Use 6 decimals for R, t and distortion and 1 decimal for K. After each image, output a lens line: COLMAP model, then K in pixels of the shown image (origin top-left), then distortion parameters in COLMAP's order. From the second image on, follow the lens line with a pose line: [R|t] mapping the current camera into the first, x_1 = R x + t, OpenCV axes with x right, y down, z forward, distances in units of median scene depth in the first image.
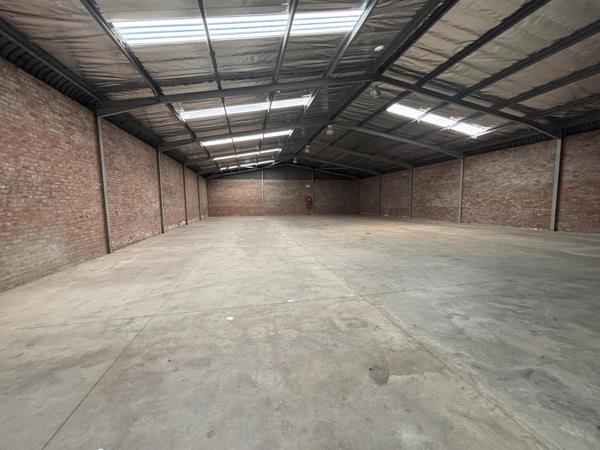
lens RADIAL K [[246.9, 0, 298.1], [0, 246.9, 225.5], [0, 0, 1]] dist [0.000459, 0.001387]
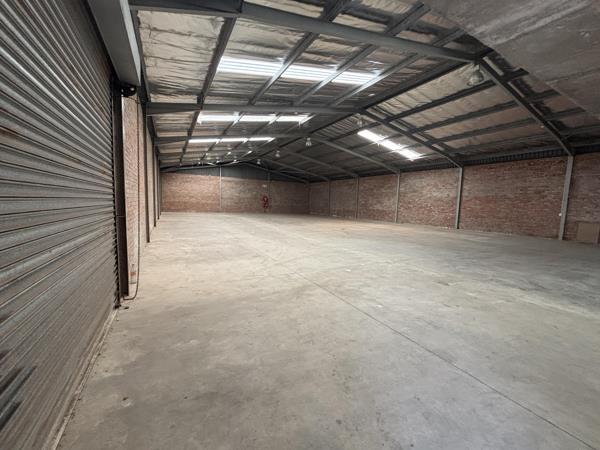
lens RADIAL K [[246.9, 0, 299.9], [0, 246.9, 225.8], [0, 0, 1]] dist [0.000459, 0.001387]
pose [[0.956462, 0.017122, 0.291355, -0.288506], [-0.017881, 0.999840, -0.000059, 0.018597], [-0.291310, -0.005154, 0.956615, -0.139643]]
